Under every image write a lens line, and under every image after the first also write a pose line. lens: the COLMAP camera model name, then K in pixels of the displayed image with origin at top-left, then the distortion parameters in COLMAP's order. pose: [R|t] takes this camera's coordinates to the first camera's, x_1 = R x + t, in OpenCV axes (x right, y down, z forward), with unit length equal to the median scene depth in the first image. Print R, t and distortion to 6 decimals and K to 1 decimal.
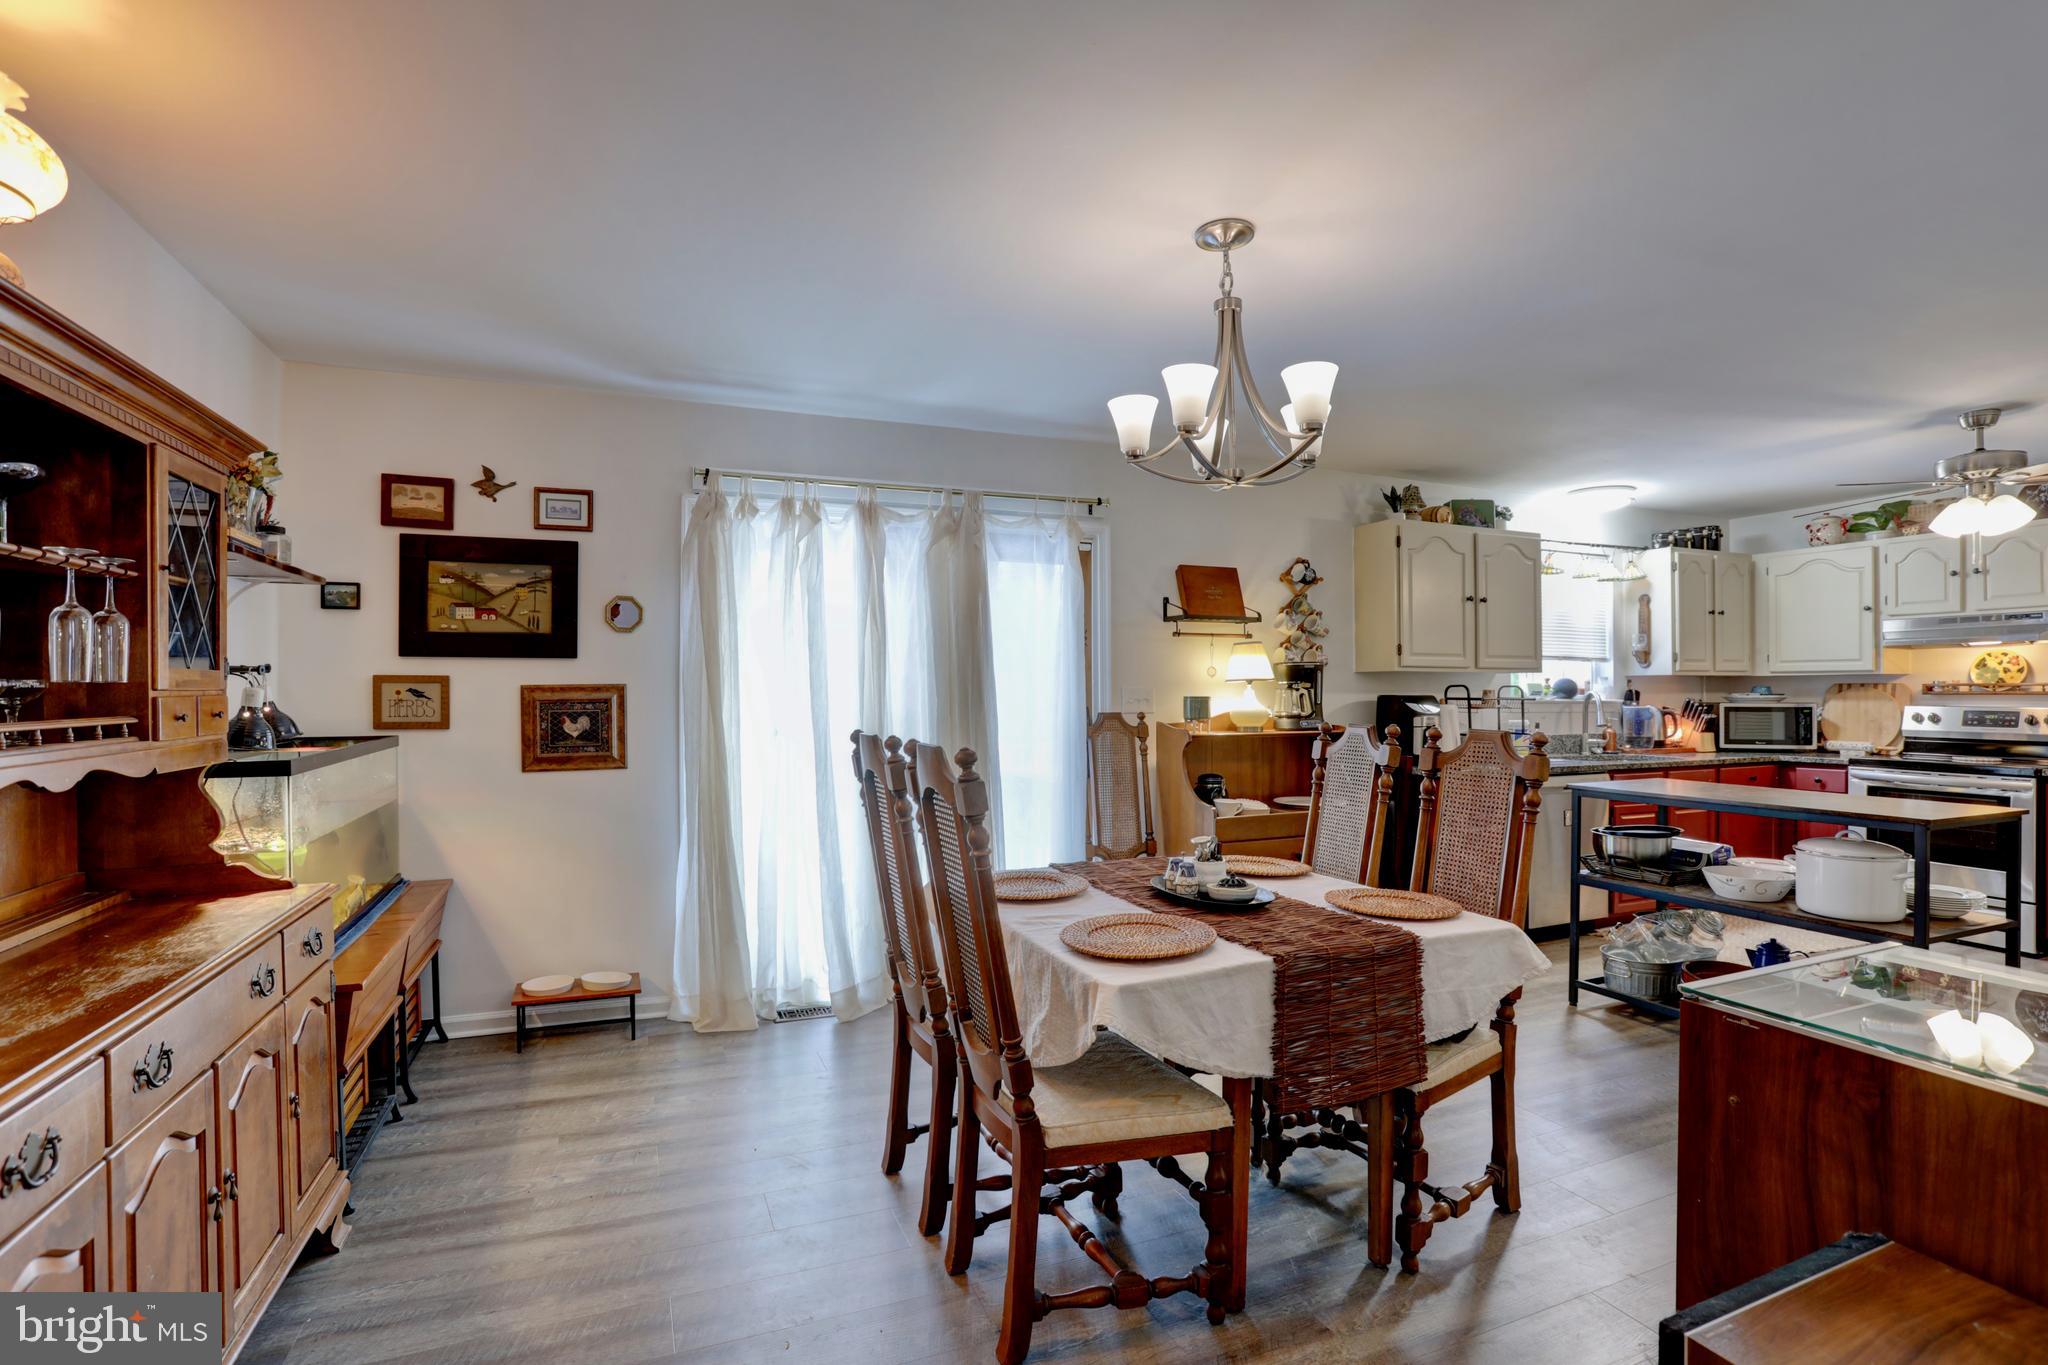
lens RADIAL K [[954.8, 0, 1001.5], [0, 954.8, 686.5], [0, 0, 1]] dist [-0.053838, 0.016405]
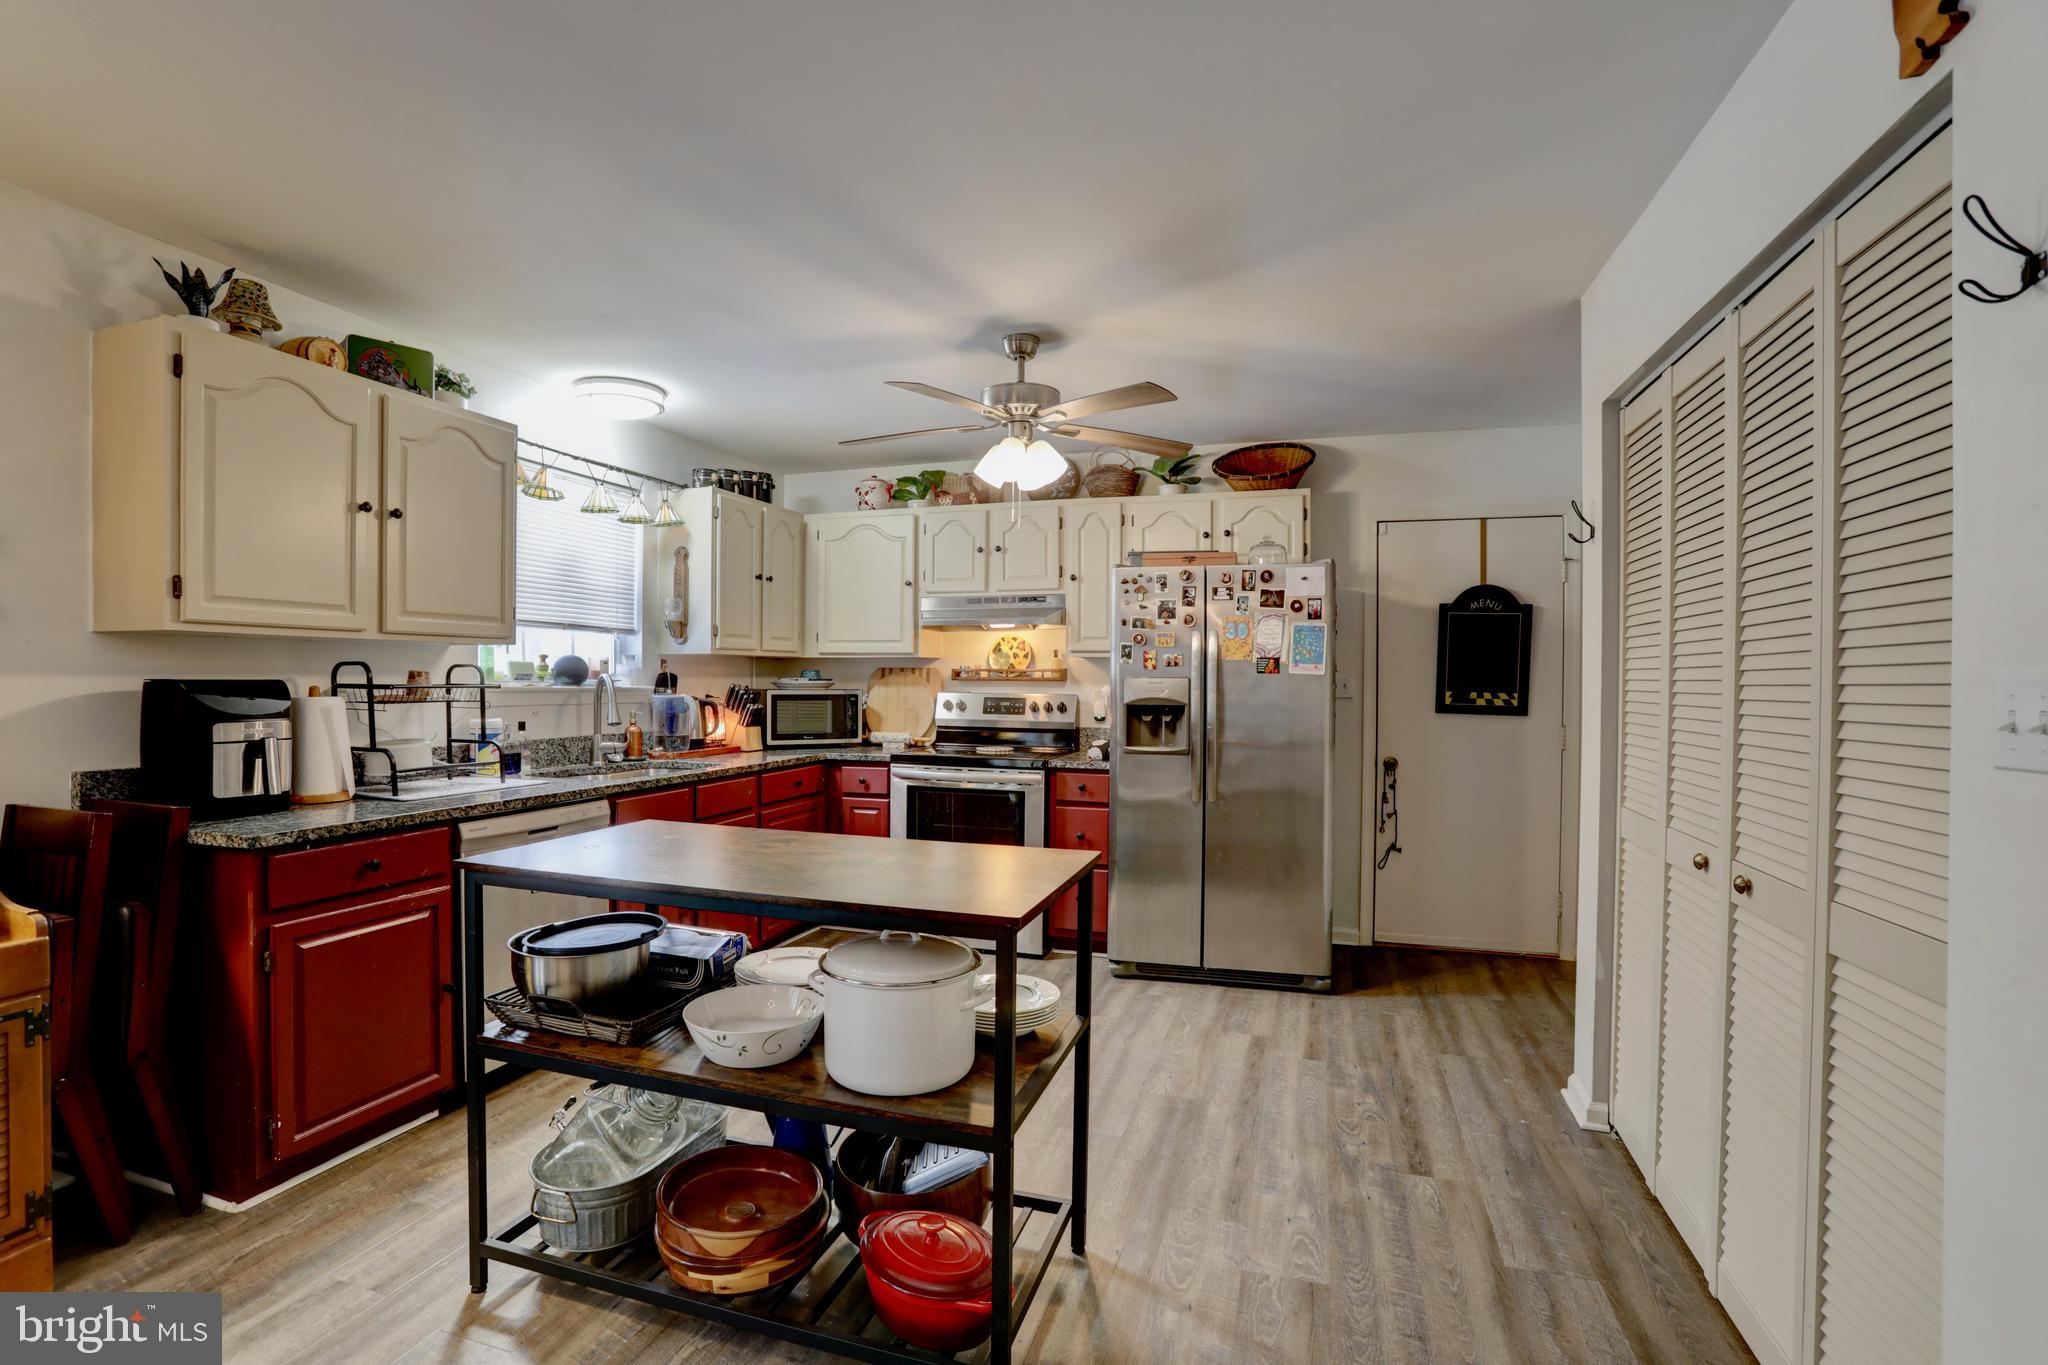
lens RADIAL K [[954.8, 0, 1022.1], [0, 954.8, 696.3], [0, 0, 1]] dist [-0.053838, 0.016405]
pose [[0.633669, -0.011568, 0.773518, 0.307604], [-0.011876, 0.999625, 0.024679, 0.000328], [-0.773513, -0.024824, 0.633294, 0.341840]]
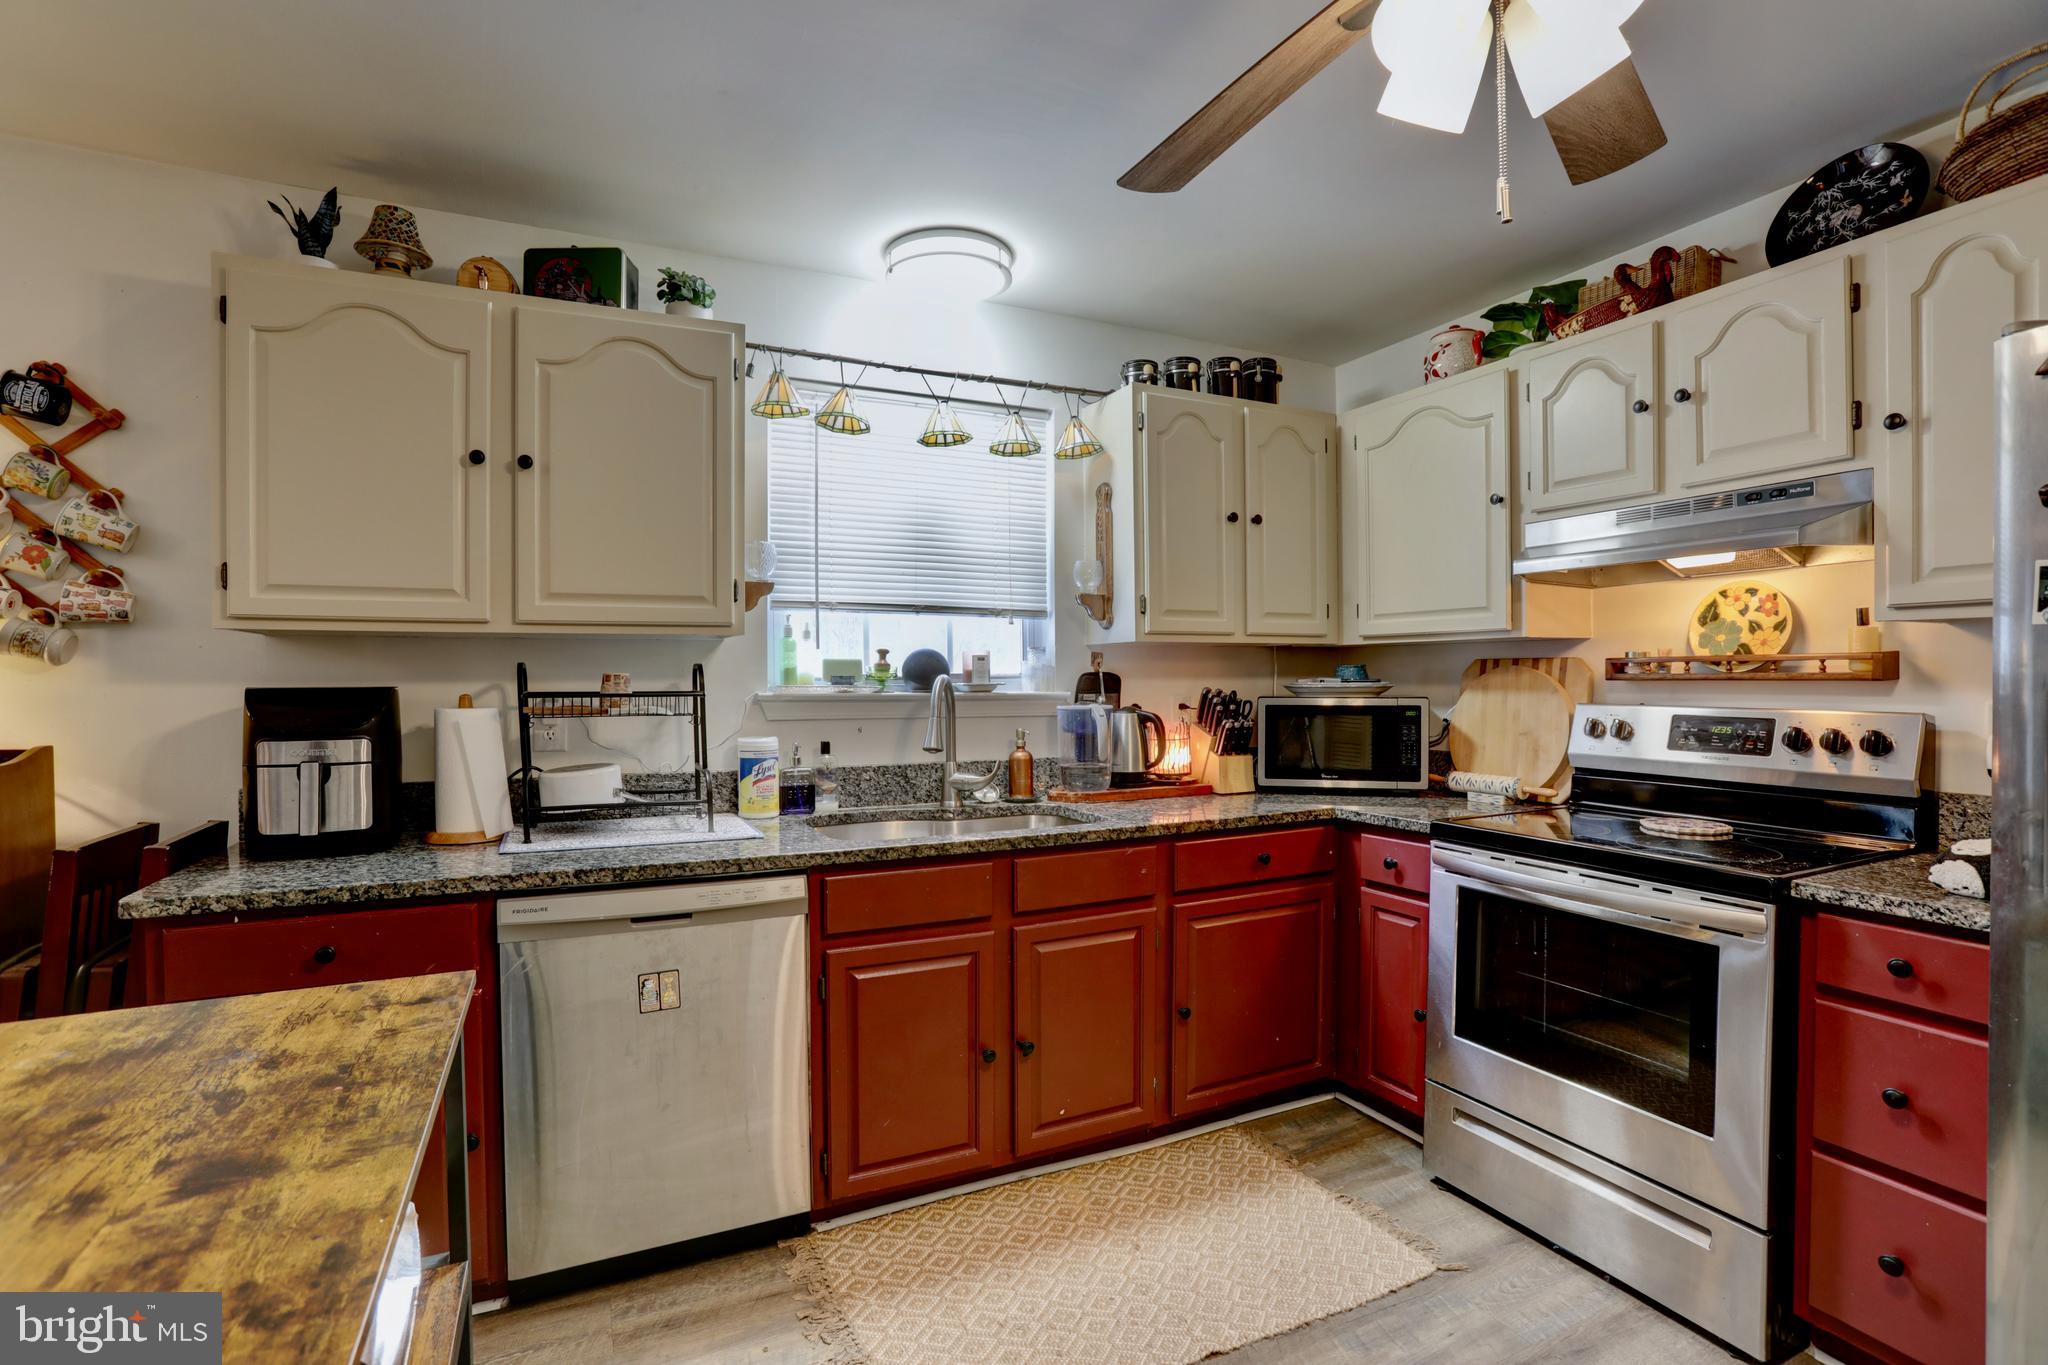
lens RADIAL K [[954.8, 0, 1011.5], [0, 954.8, 685.1], [0, 0, 1]] dist [-0.053838, 0.016405]
pose [[0.998064, -0.005328, 0.061962, 0.687911], [0.004291, 0.999849, 0.016866, 0.001998], [-0.062042, -0.016568, 0.997936, 0.553642]]
